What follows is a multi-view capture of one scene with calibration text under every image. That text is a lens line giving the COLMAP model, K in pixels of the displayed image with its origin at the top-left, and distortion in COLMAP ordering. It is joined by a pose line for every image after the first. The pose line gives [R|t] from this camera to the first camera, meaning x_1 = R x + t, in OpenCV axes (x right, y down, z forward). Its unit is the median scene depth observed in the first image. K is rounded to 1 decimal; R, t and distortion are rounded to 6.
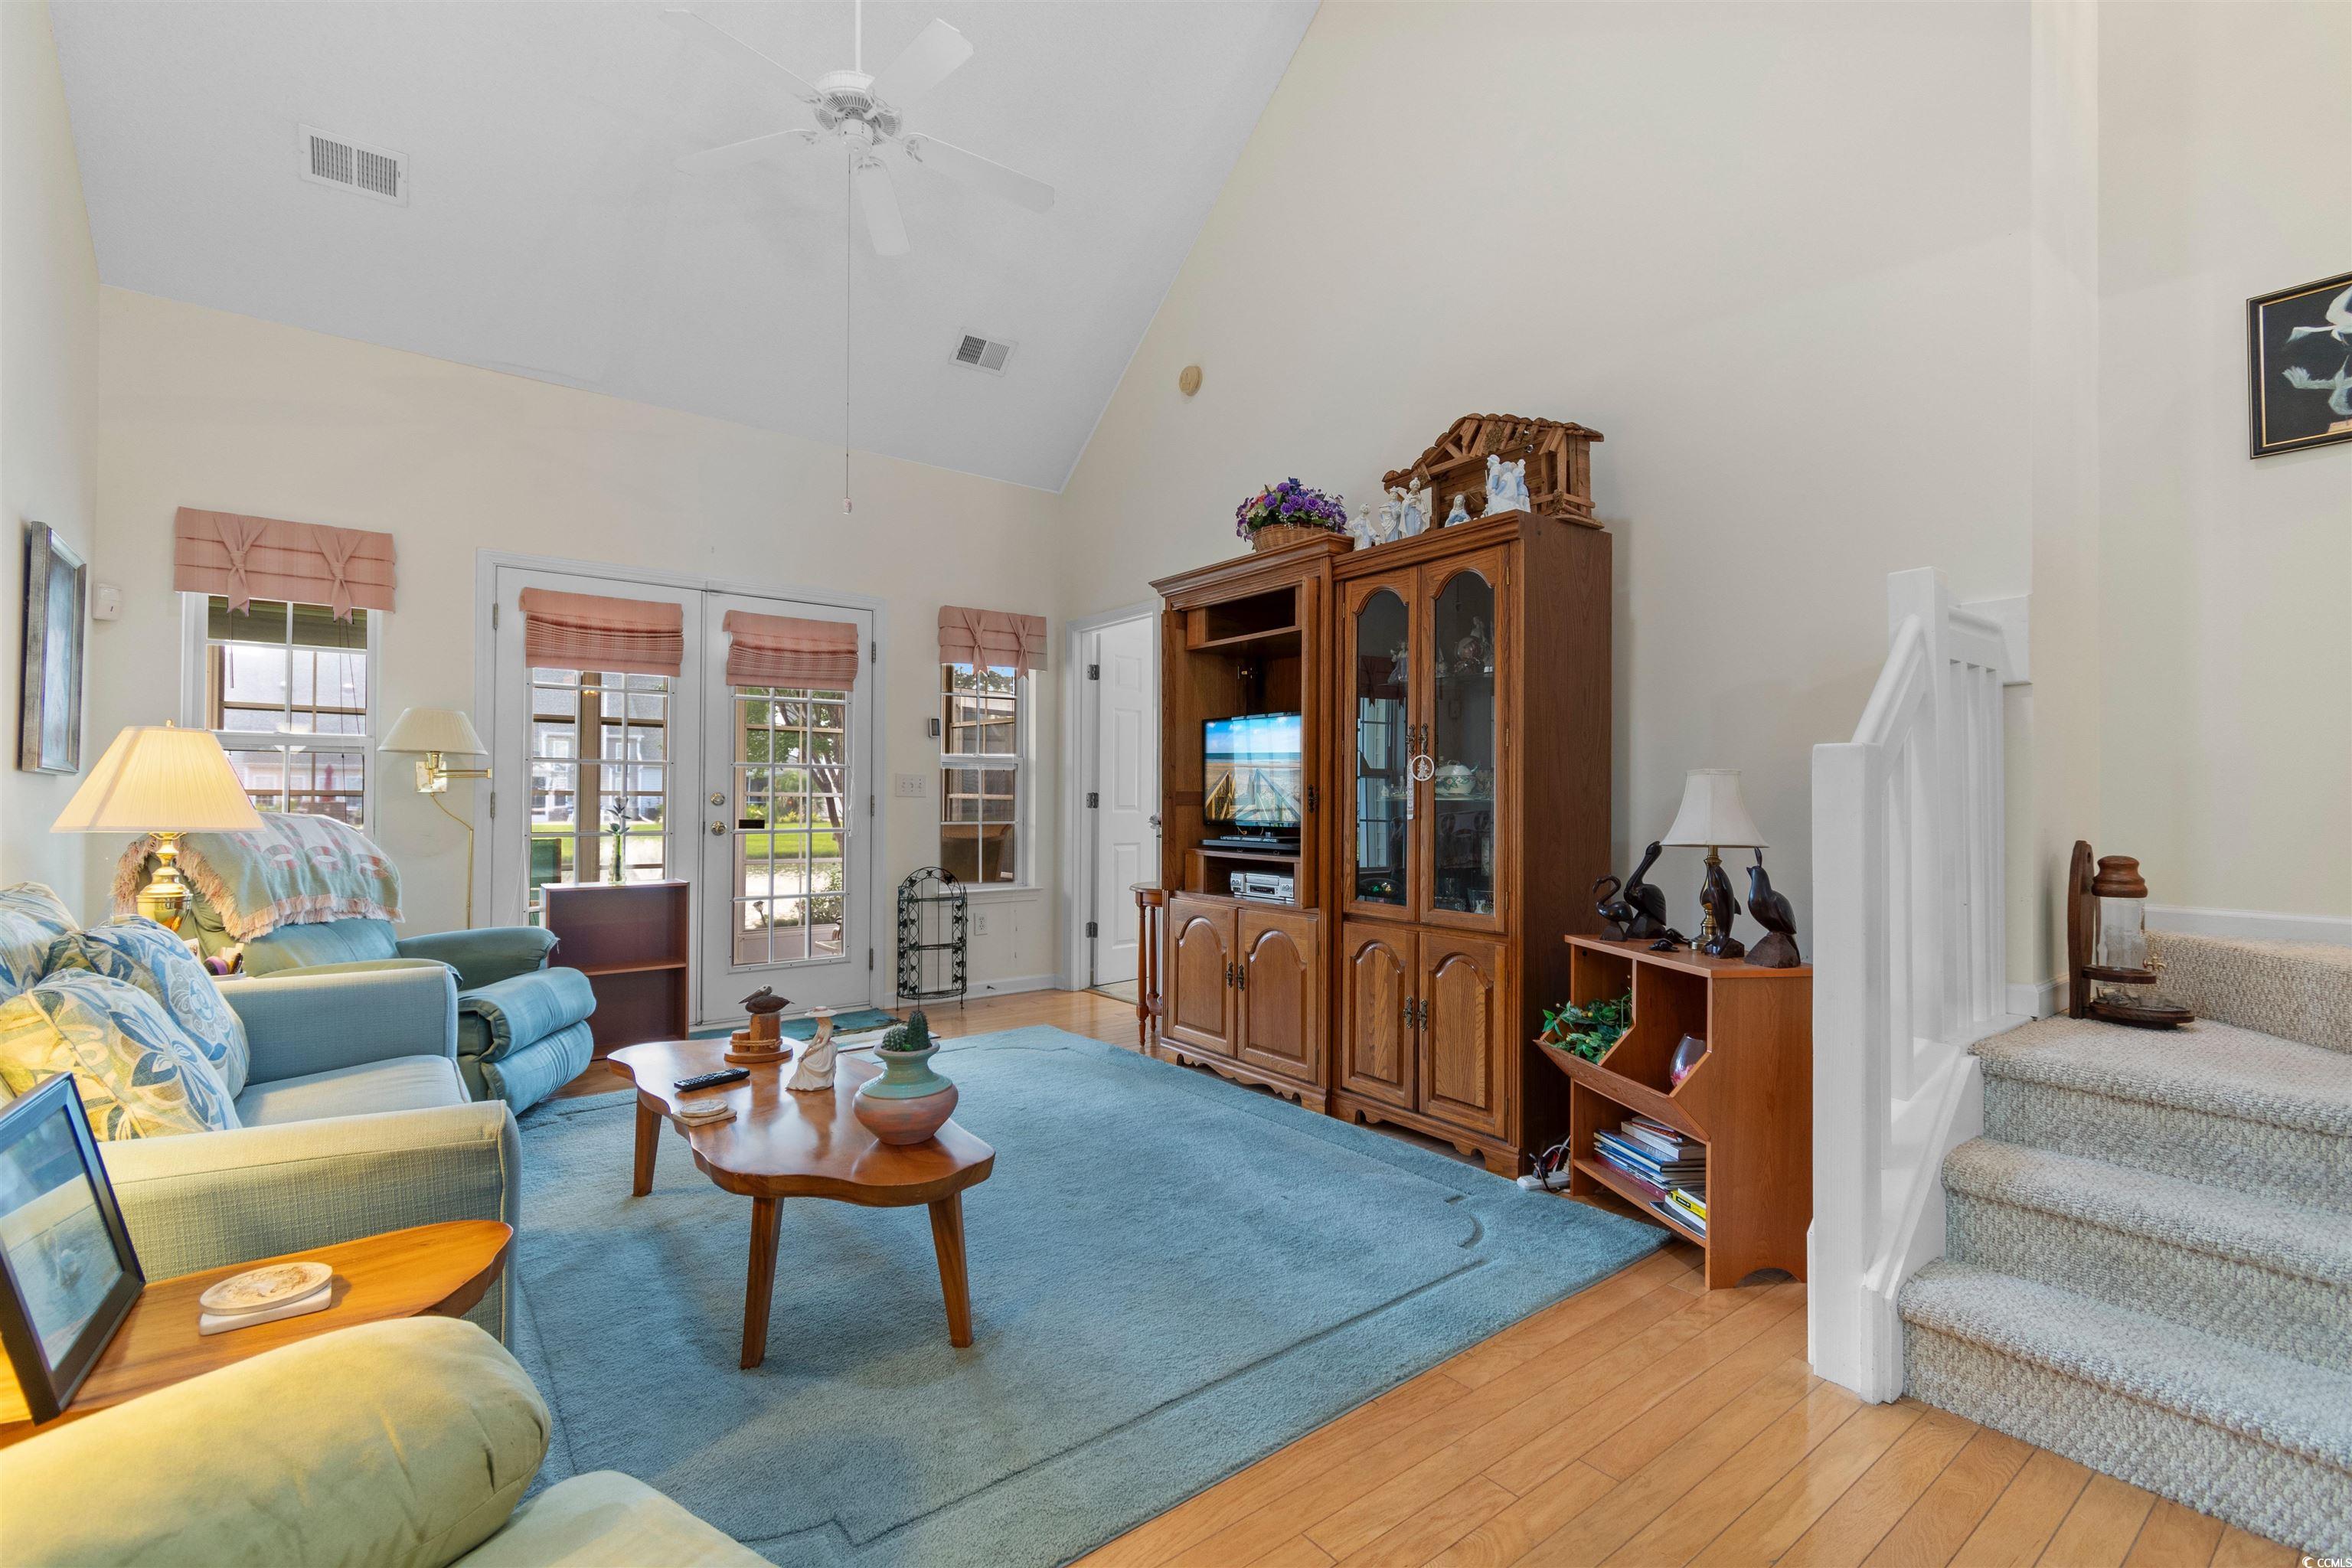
lens RADIAL K [[1036.0, 0, 1179.7], [0, 1036.0, 789.9], [0, 0, 1]] dist [0.003552, -0.001231]
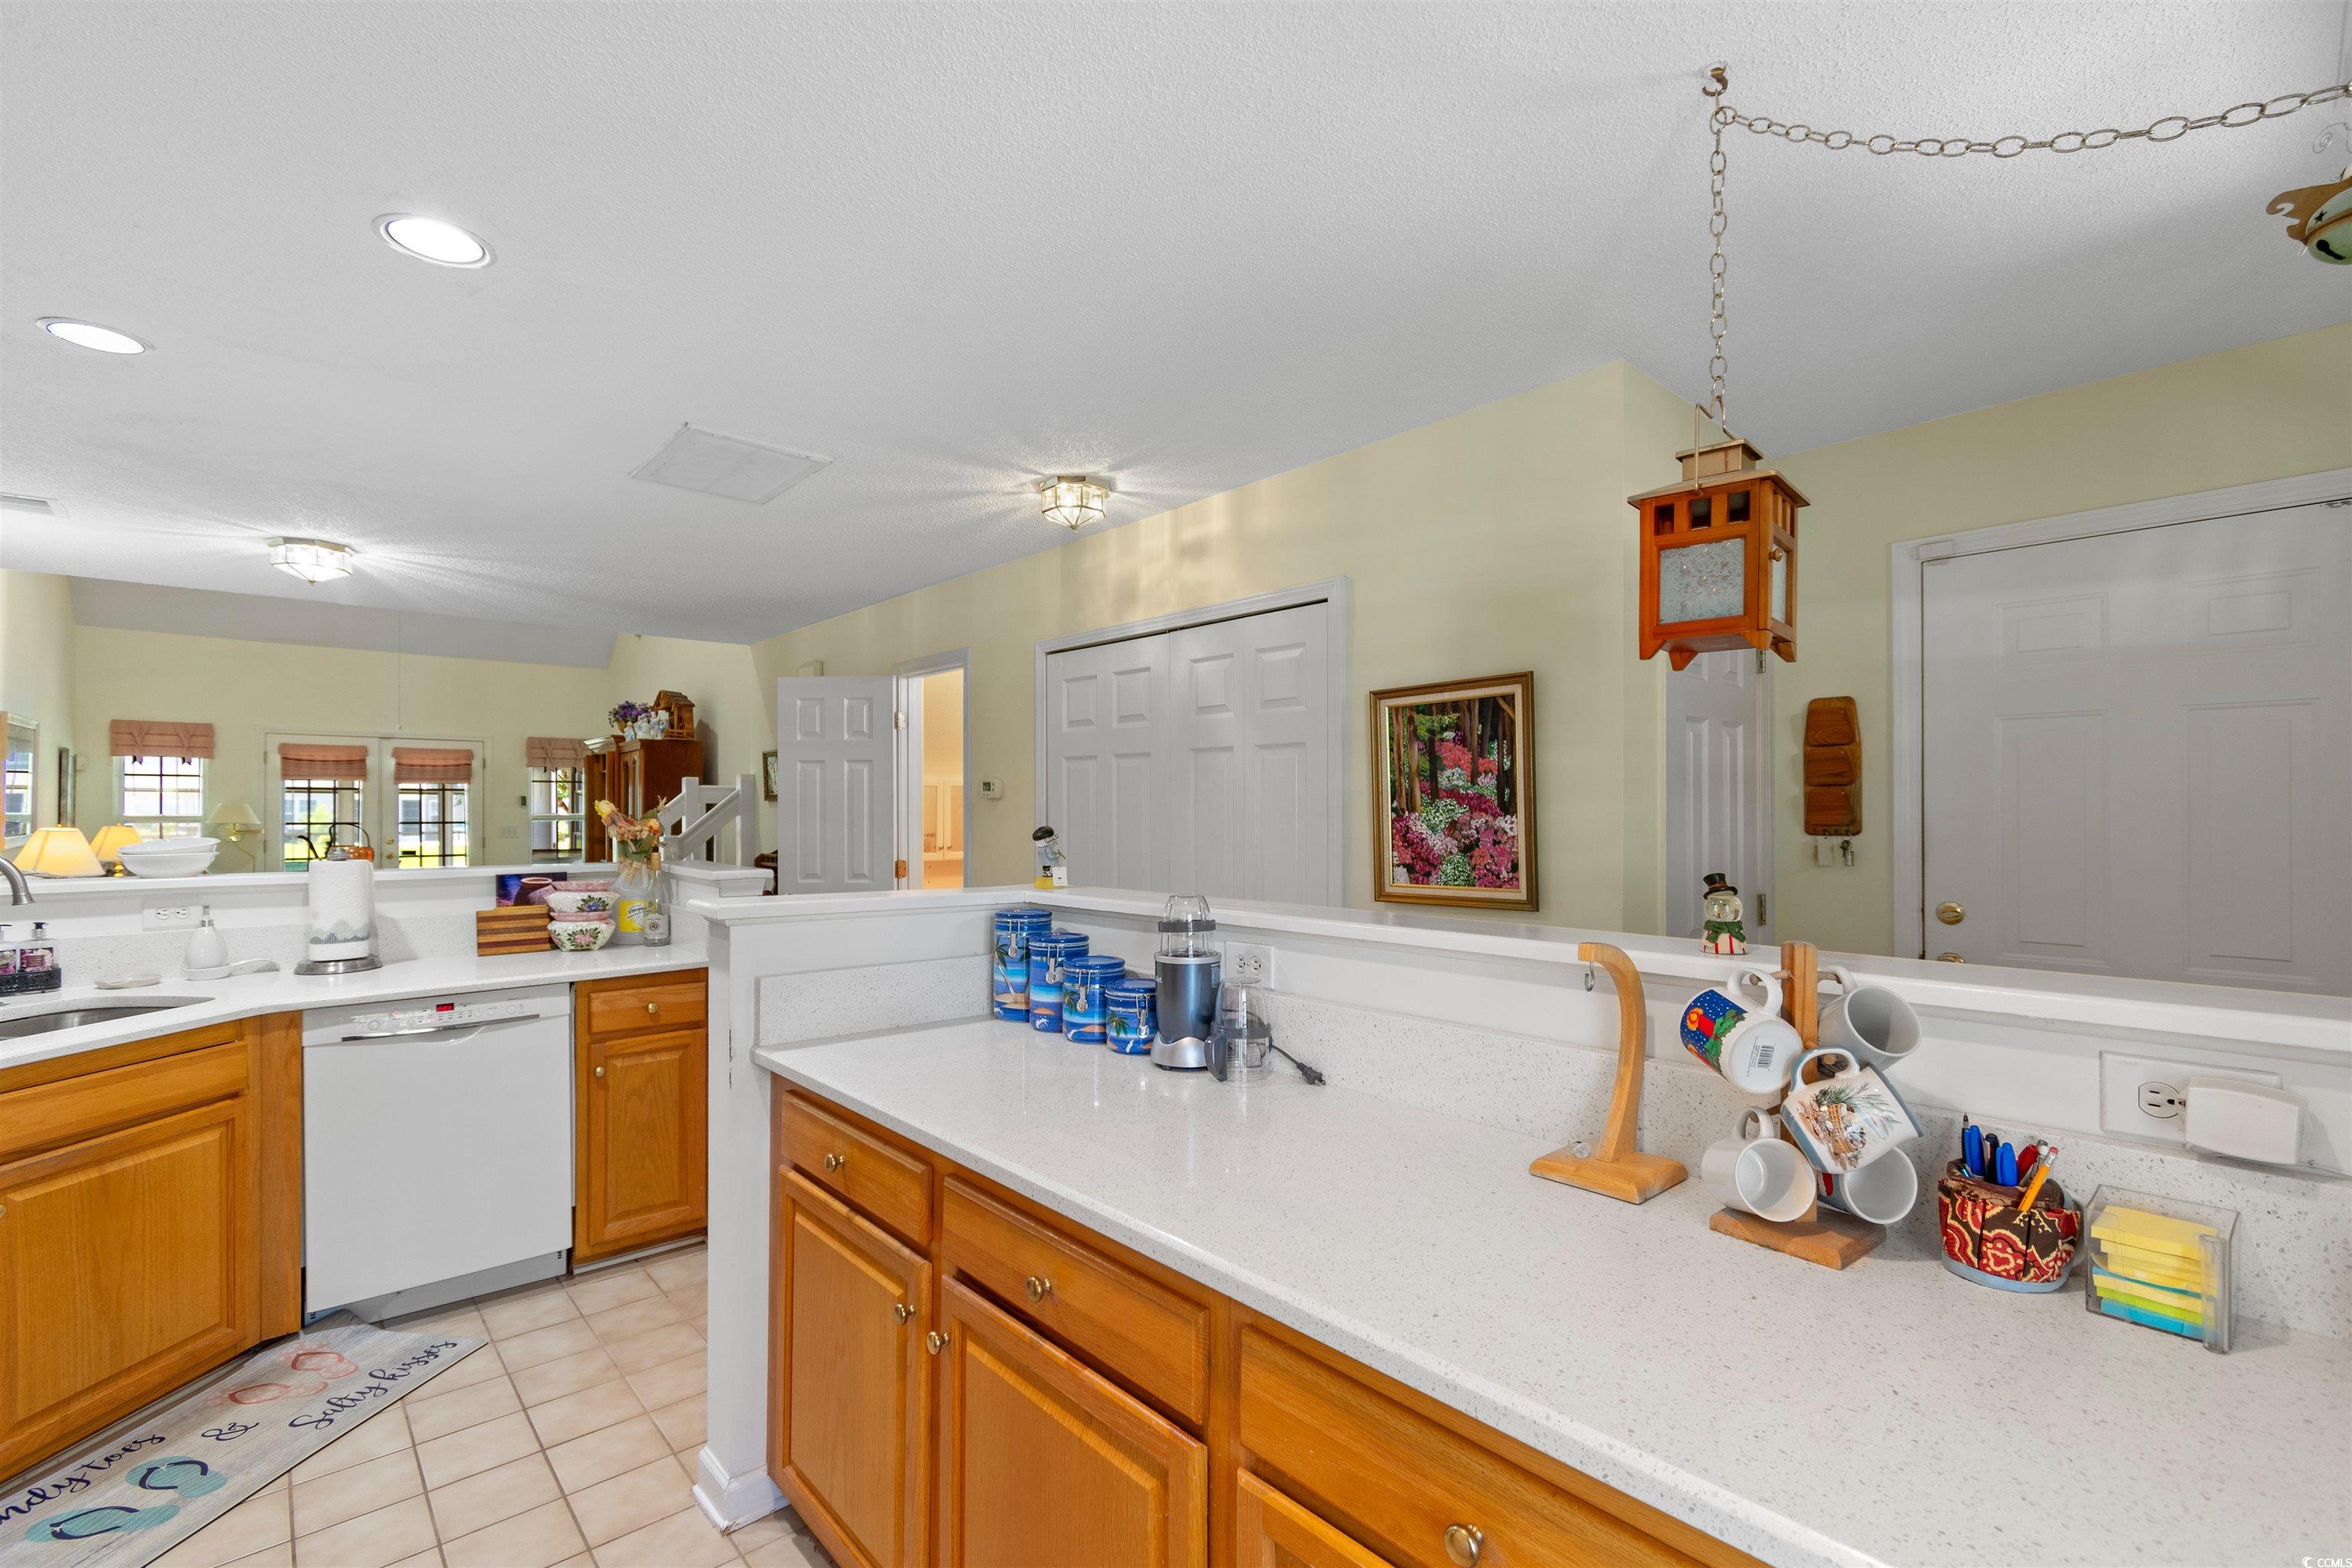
lens RADIAL K [[1036.0, 0, 1179.4], [0, 1036.0, 806.3], [0, 0, 1]] dist [0.003552, -0.001231]
pose [[0.992837, -0.005860, 0.119335, 0.864661], [0.005552, 0.999980, 0.002917, -0.057632], [-0.119350, -0.002234, 0.992850, -1.221770]]
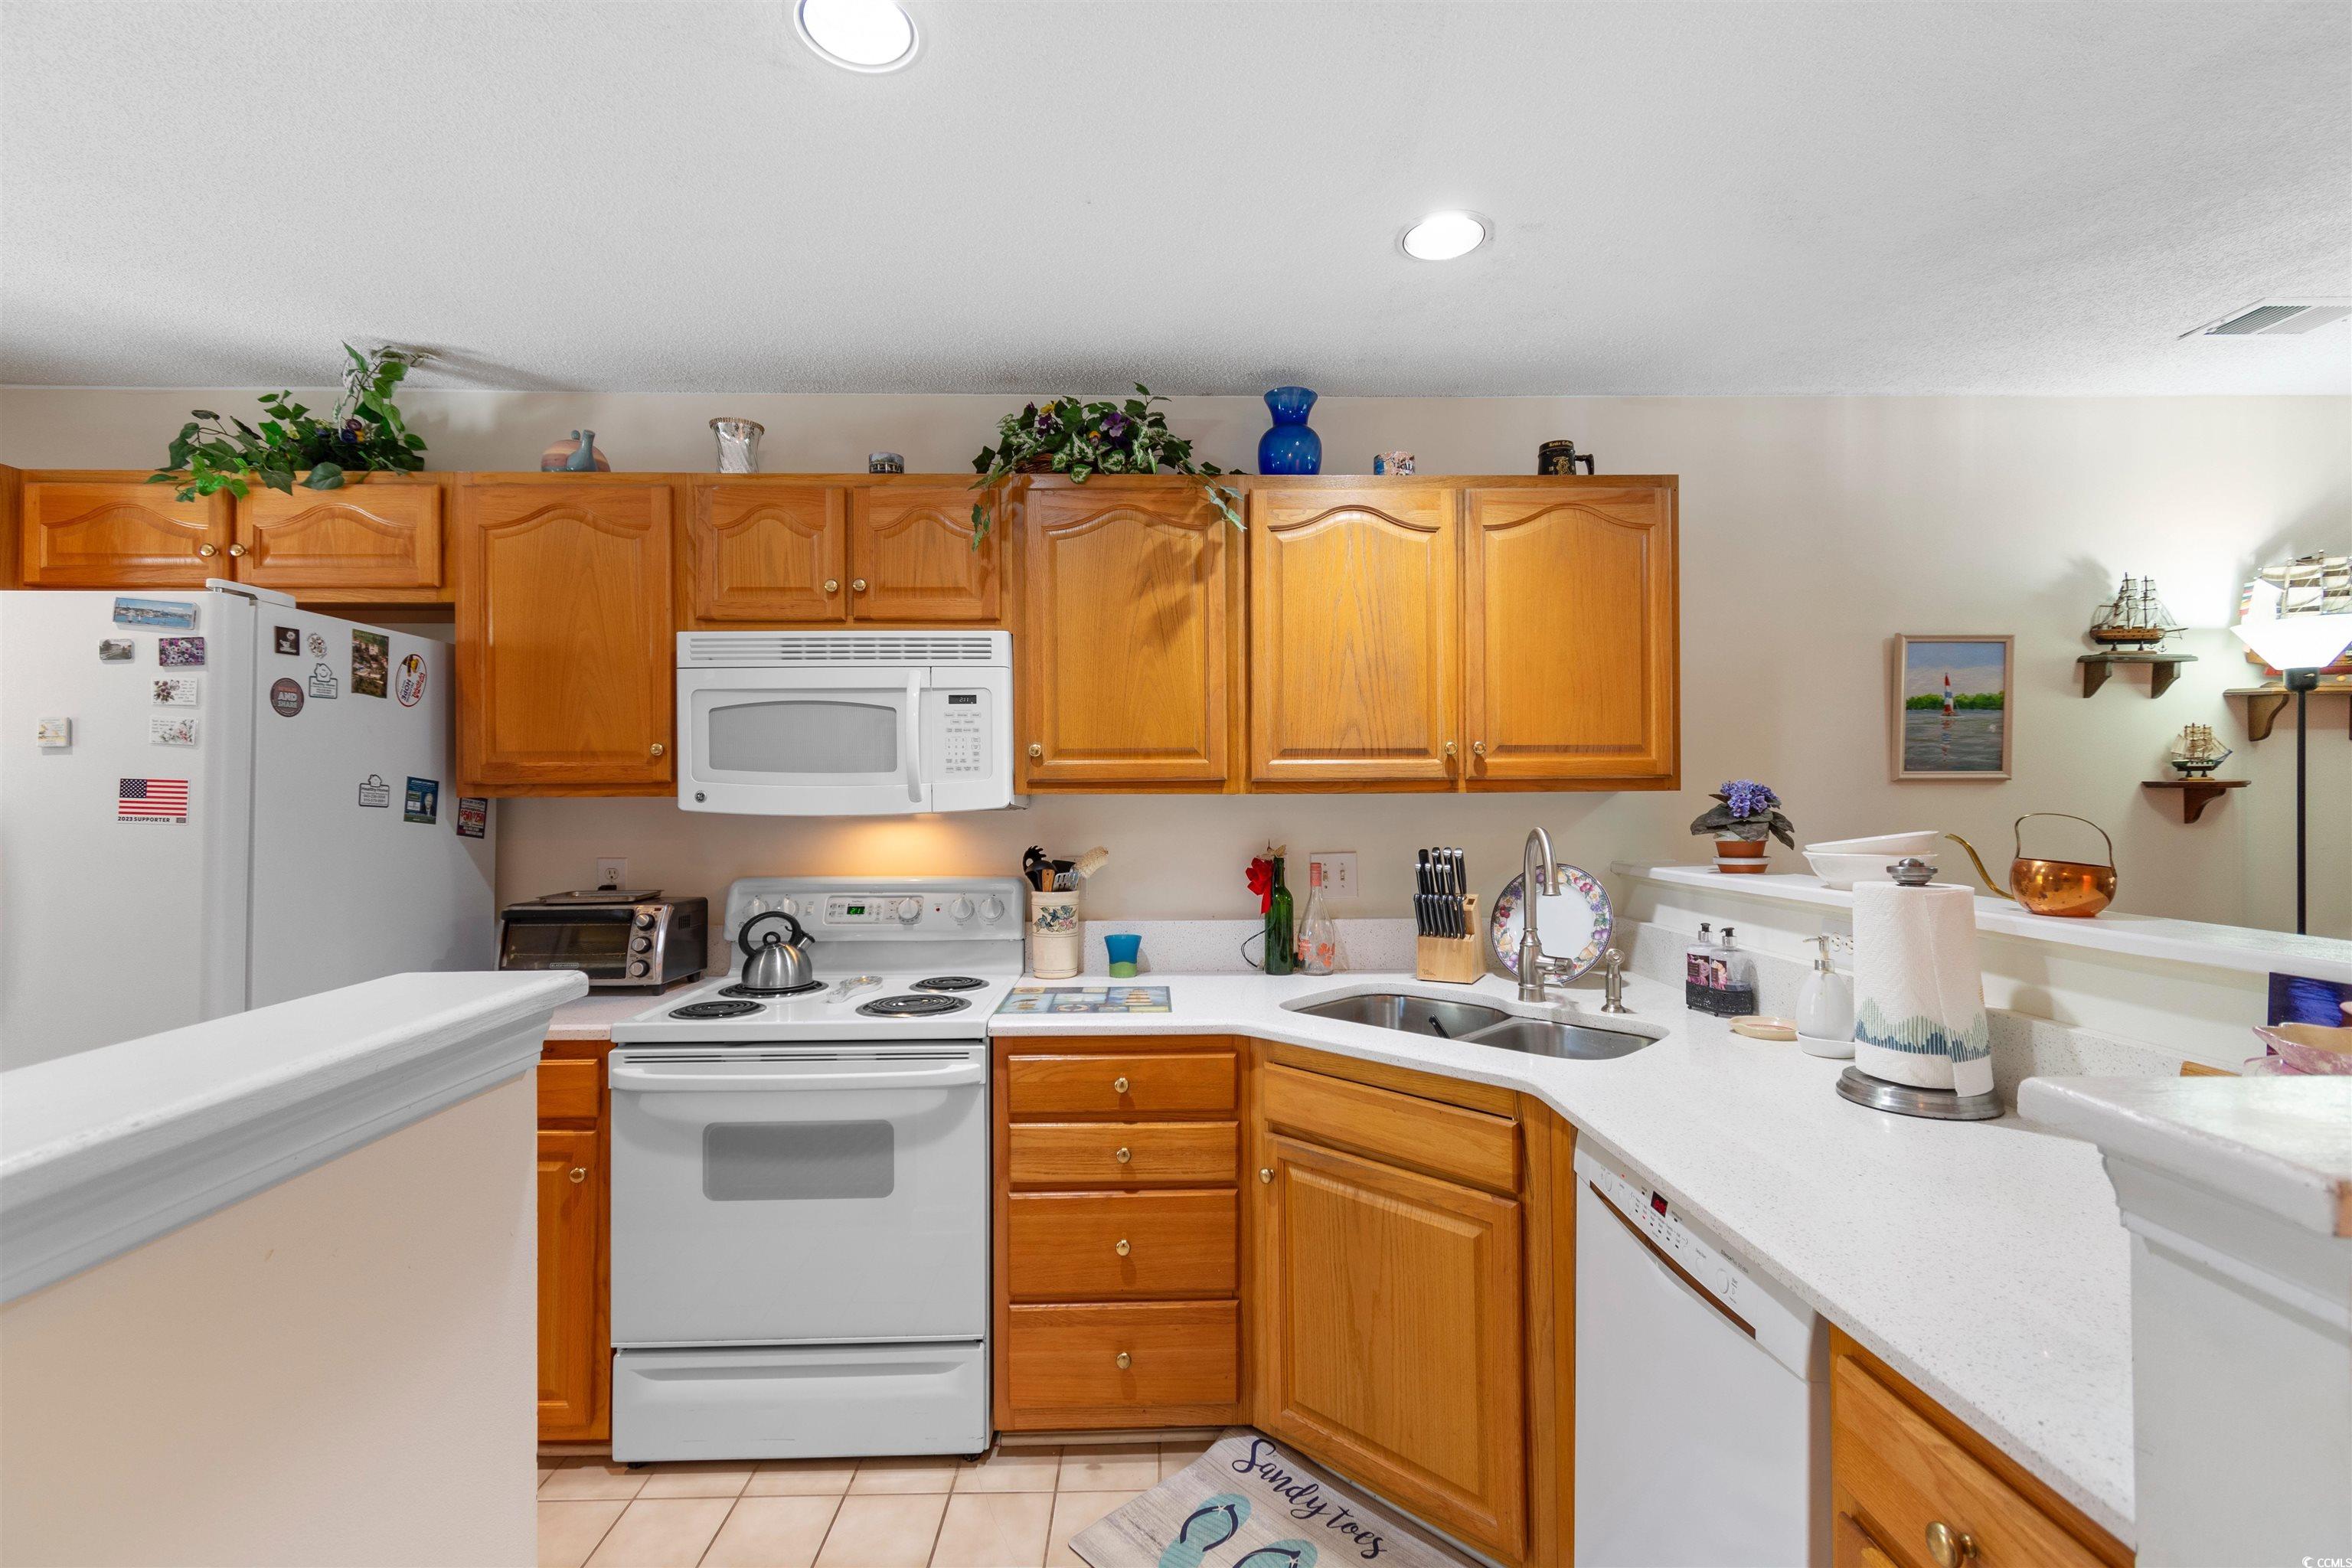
lens RADIAL K [[1036.0, 0, 1196.9], [0, 1036.0, 788.1], [0, 0, 1]] dist [0.003552, -0.001231]
pose [[-0.553829, -0.010078, -0.832570, 0.819868], [0.006799, 0.999839, -0.016626, -0.051300], [0.832603, -0.014869, -0.553671, -0.519429]]
